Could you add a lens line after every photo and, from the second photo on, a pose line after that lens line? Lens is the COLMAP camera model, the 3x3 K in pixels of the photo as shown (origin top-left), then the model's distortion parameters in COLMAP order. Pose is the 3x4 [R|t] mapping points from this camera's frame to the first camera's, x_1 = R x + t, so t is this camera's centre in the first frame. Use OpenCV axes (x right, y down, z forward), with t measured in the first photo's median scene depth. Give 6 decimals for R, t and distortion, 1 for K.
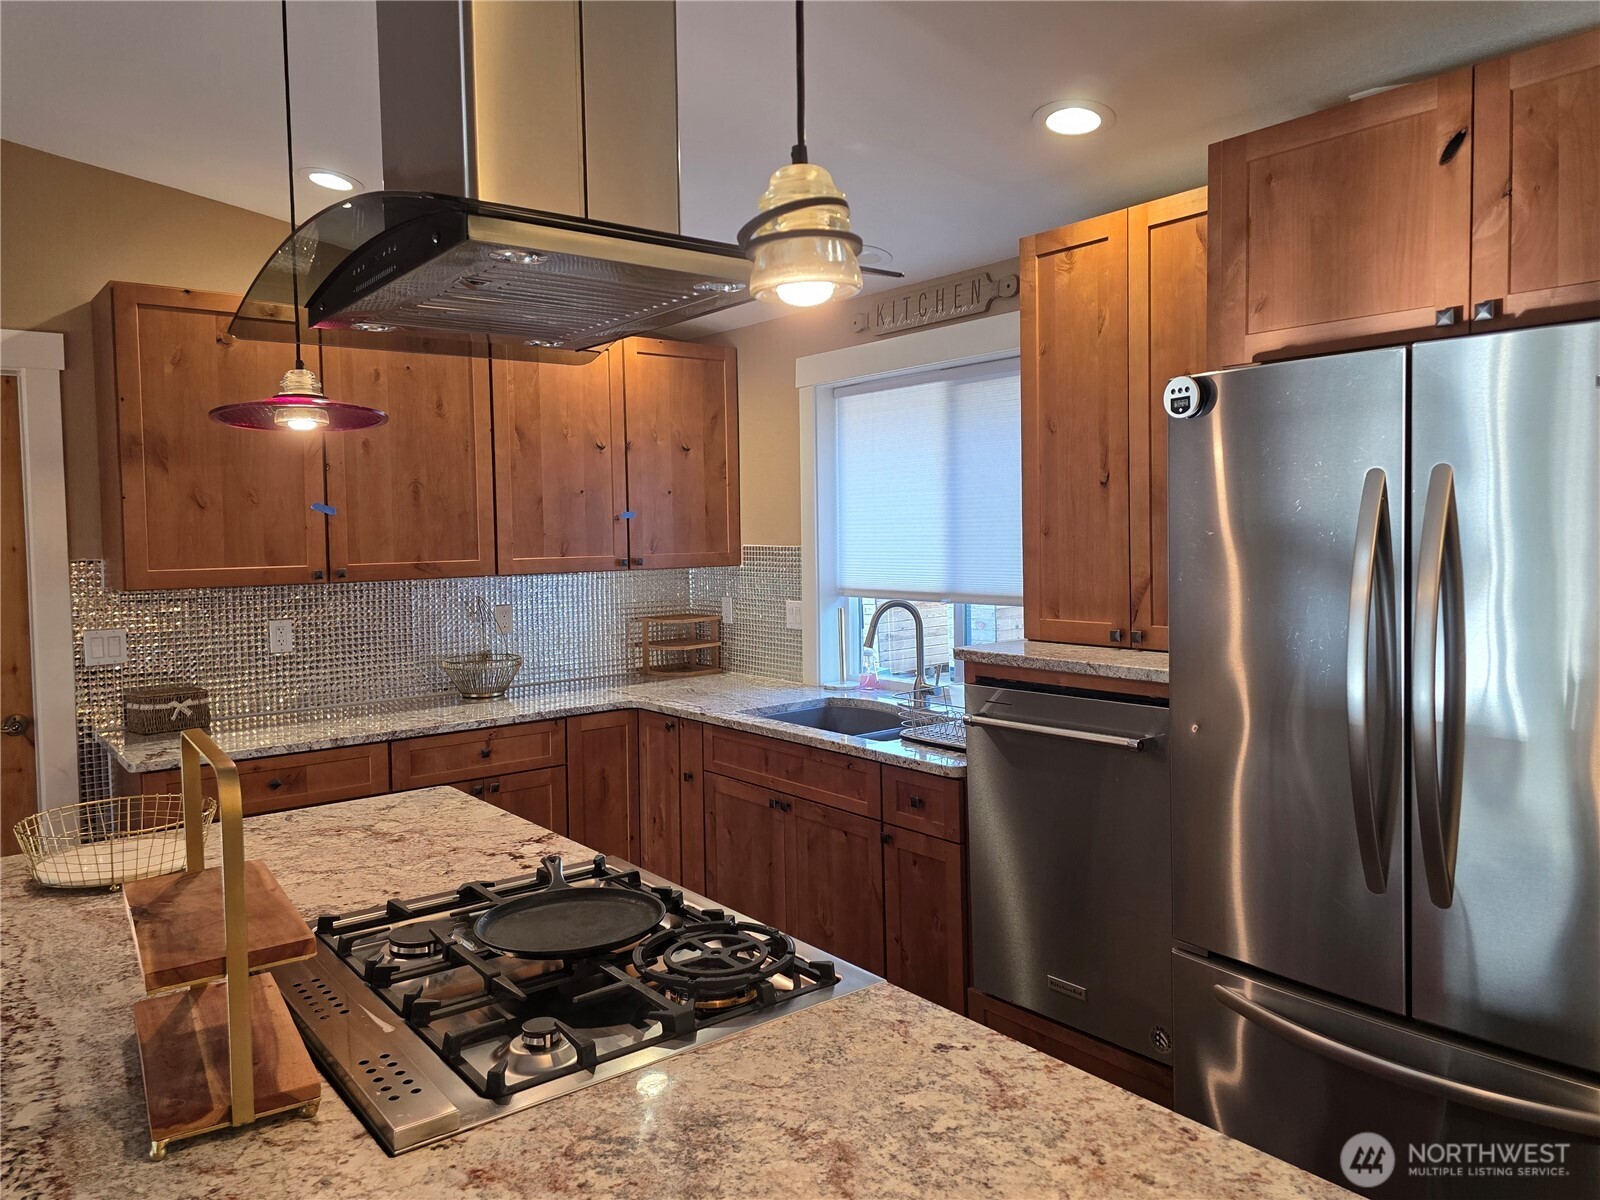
lens RADIAL K [[1141.7, 0, 820.3], [0, 1141.7, 576.4], [0, 0, 1]] dist [0.067746, -0.077439]
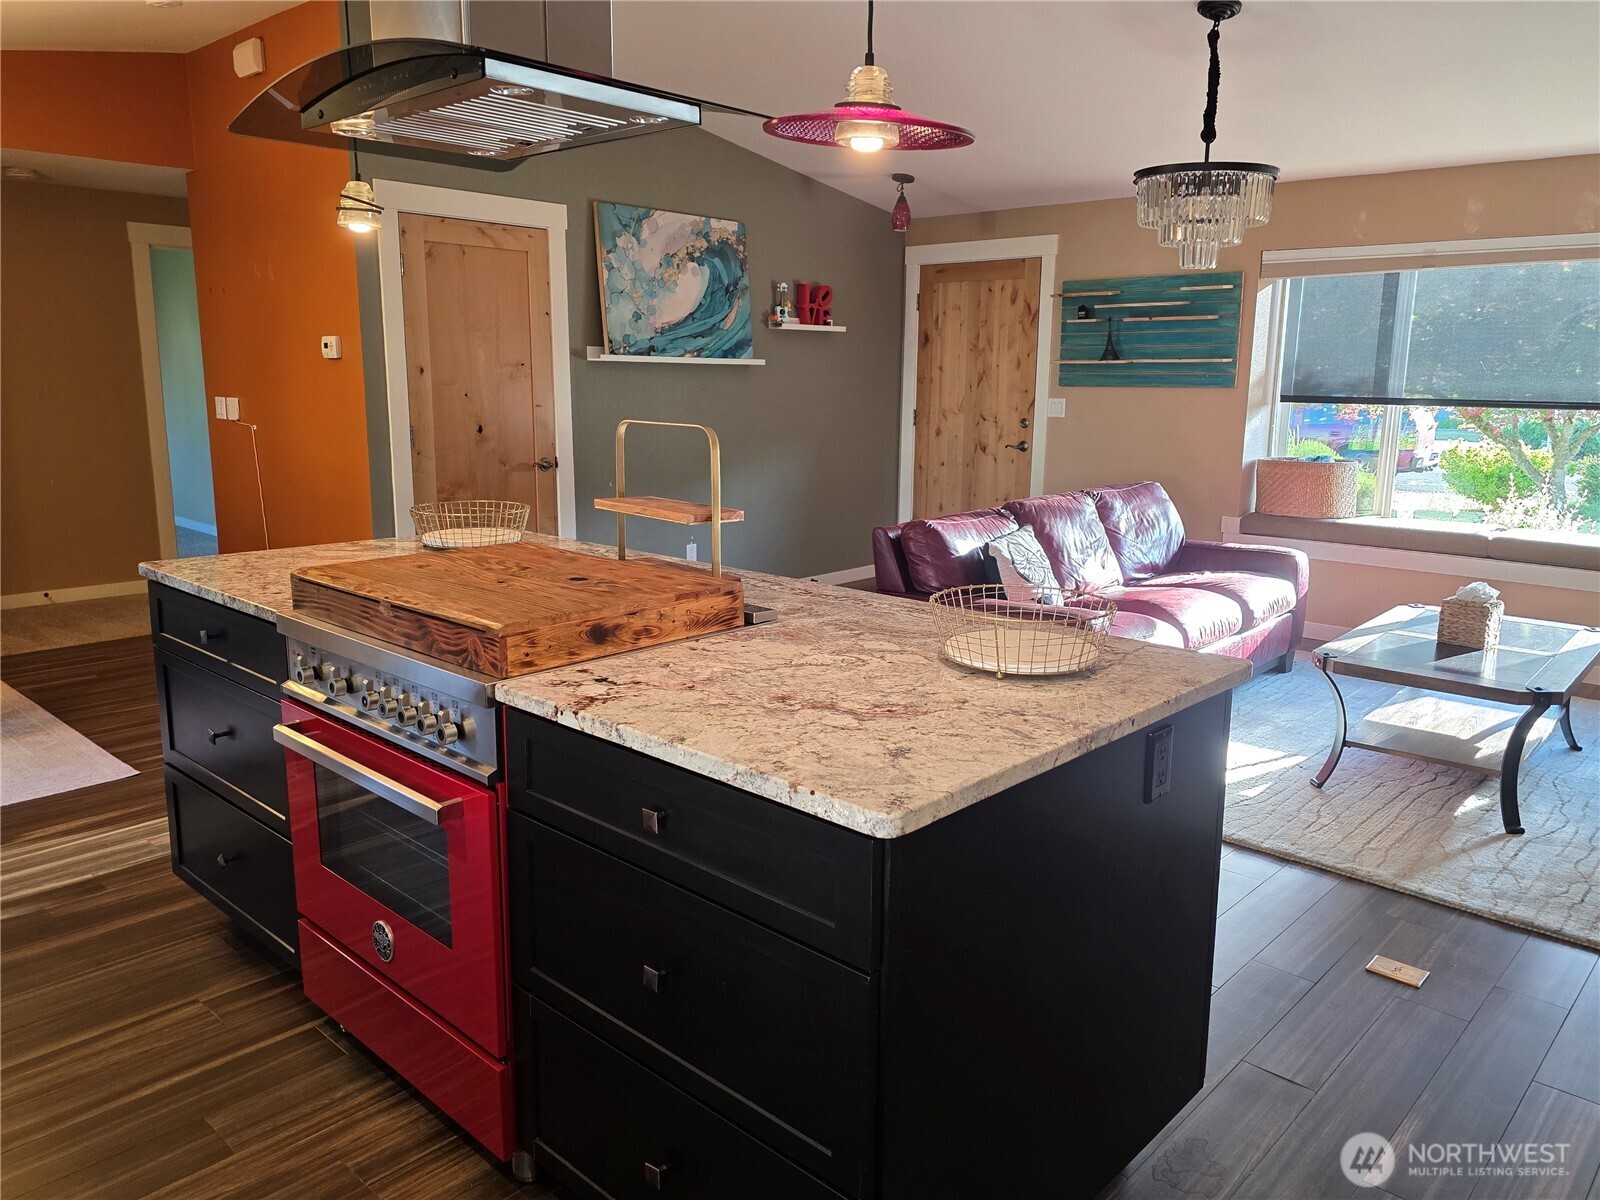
lens RADIAL K [[1149.7, 0, 808.2], [0, 1149.7, 576.9], [0, 0, 1]] dist [0.104628, -0.137086]
pose [[-0.988702, 0.032750, -0.146271, -0.173014], [-0.000610, 0.974952, 0.222417, -0.013363], [0.149891, 0.219993, -0.963917, 1.089936]]
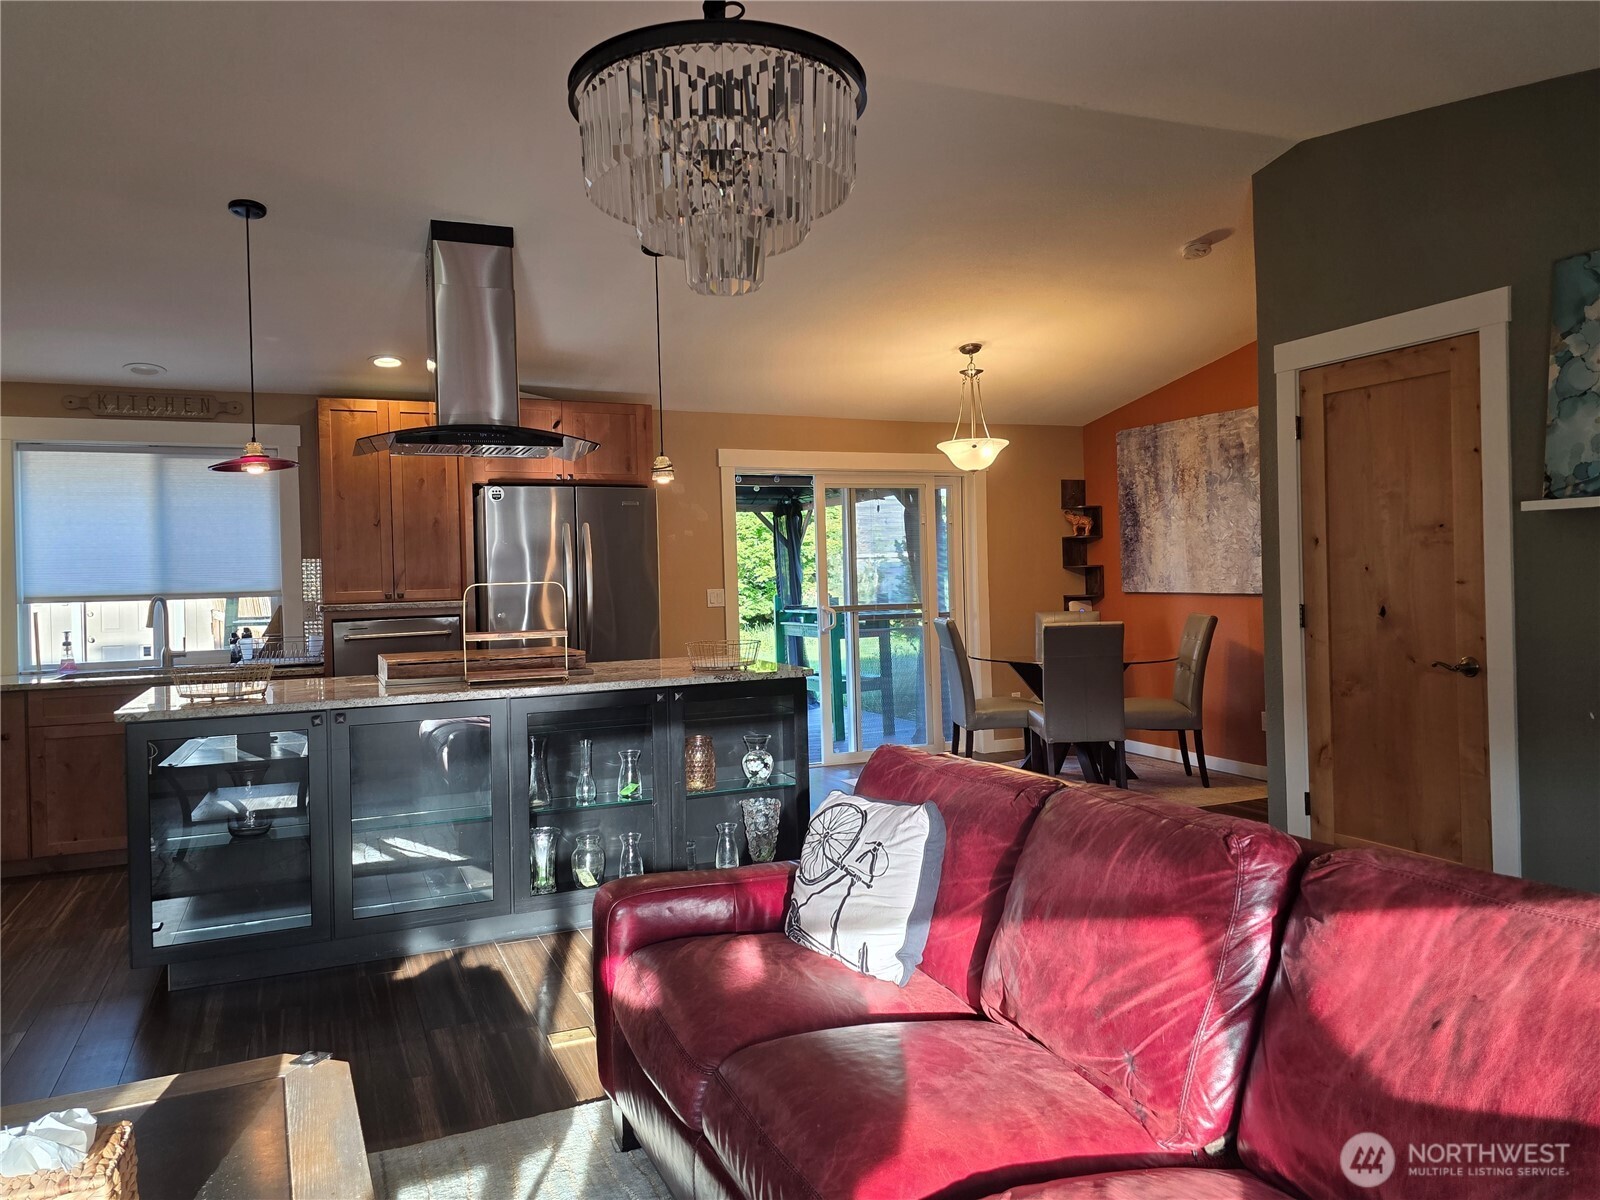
lens RADIAL K [[1138.0, 0, 816.2], [0, 1138.0, 583.7], [0, 0, 1]] dist [0.104740, -0.120748]
pose [[0.250149, 0.005840, 0.968190, -1.286576], [0.062968, 0.997767, -0.022287, 0.100658], [-0.966158, 0.066540, 0.249222, -0.244904]]
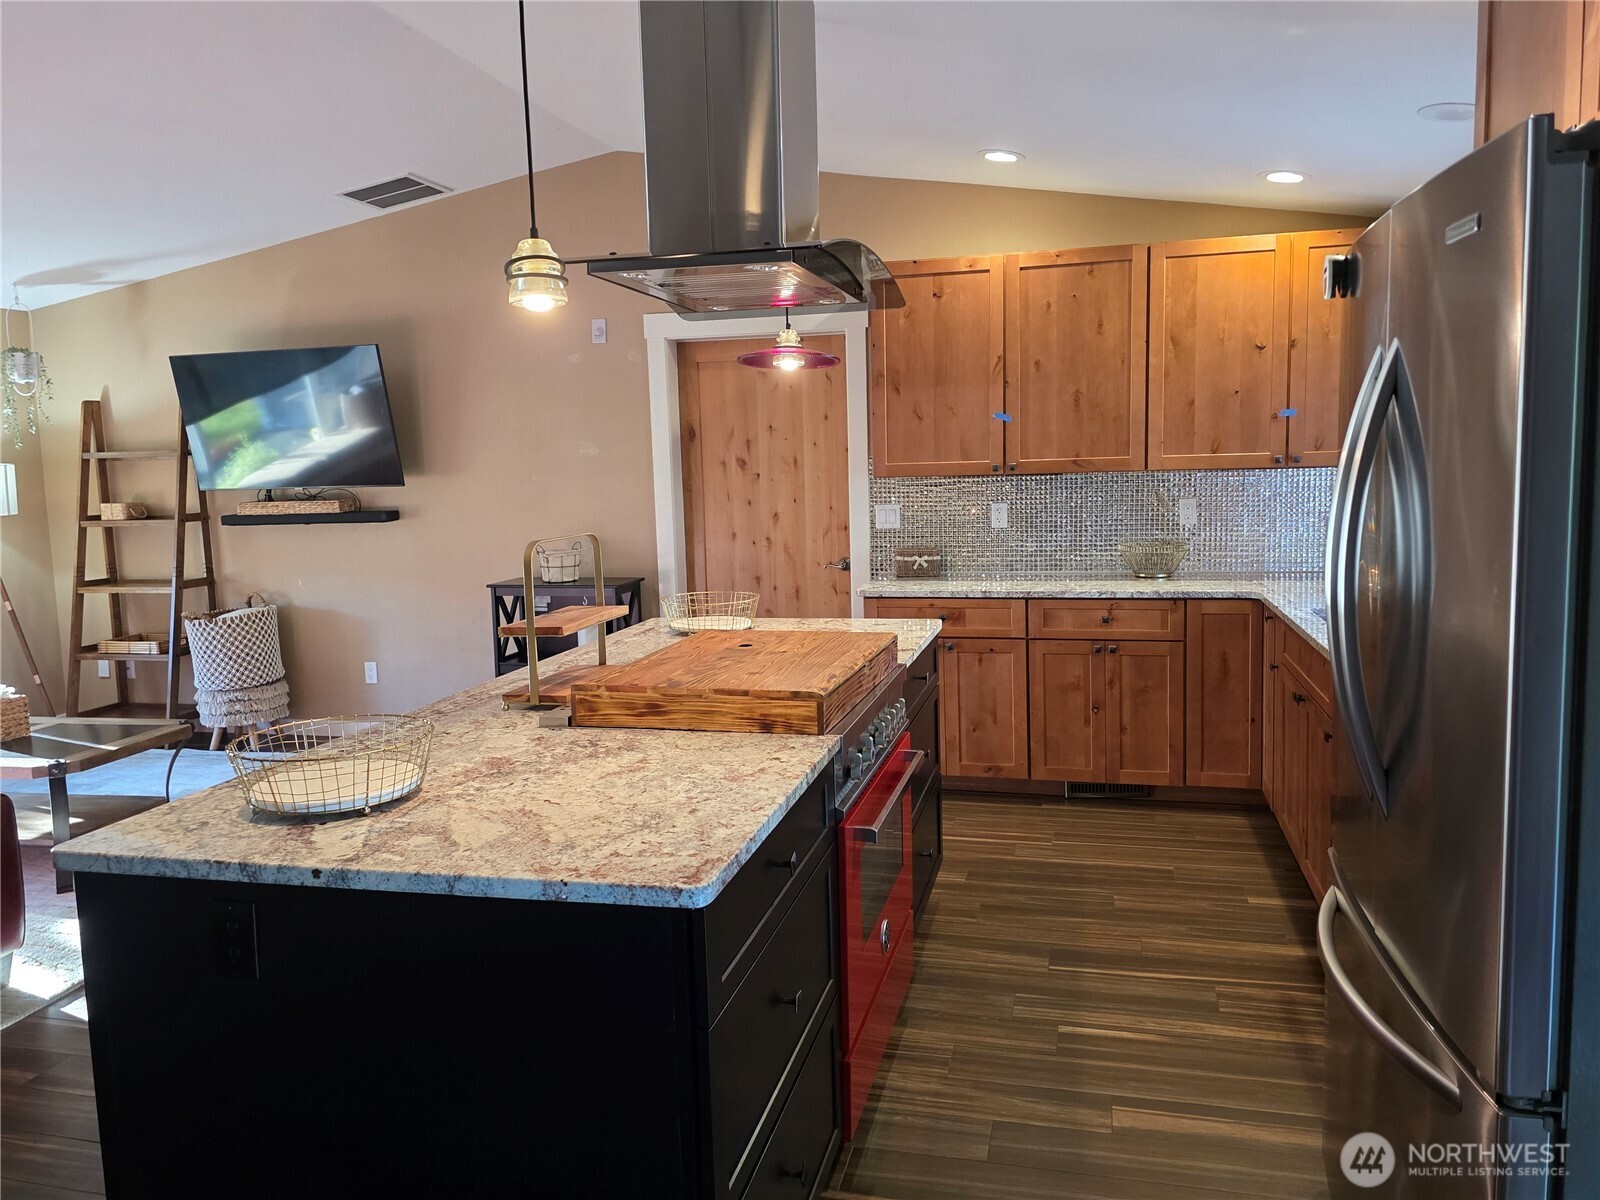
lens RADIAL K [[1138.0, 0, 816.2], [0, 1138.0, 583.7], [0, 0, 1]] dist [0.104740, -0.120748]
pose [[0.612450, 0.088908, -0.785494, 0.494982], [-0.019390, 0.995046, 0.097508, 0.007122], [0.790272, -0.044488, 0.611140, 0.040066]]
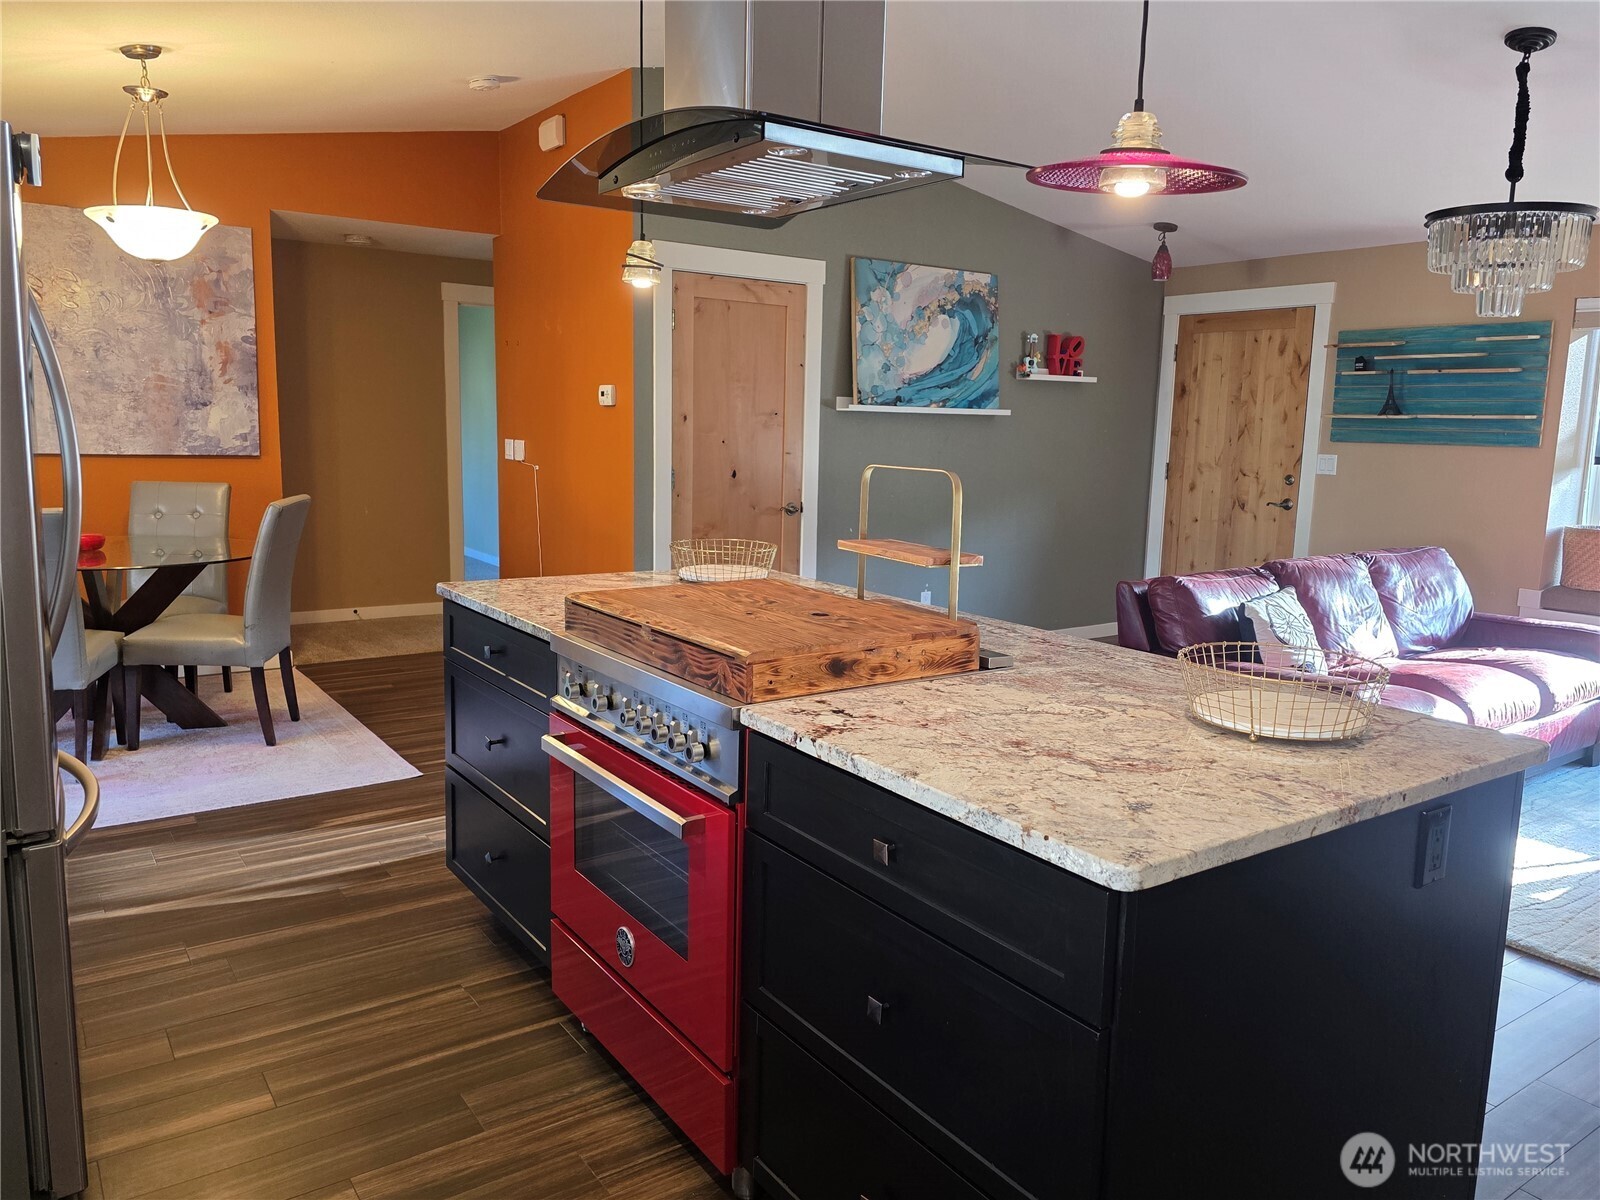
lens RADIAL K [[1149.1, 0, 803.2], [0, 1149.1, 586.3], [0, 0, 1]] dist [0.078242, -0.078832]
pose [[-0.998074, -0.017033, 0.059656, -0.169992], [-0.005506, 0.982098, 0.188288, -0.010077], [-0.061795, 0.187597, -0.980300, 1.097065]]
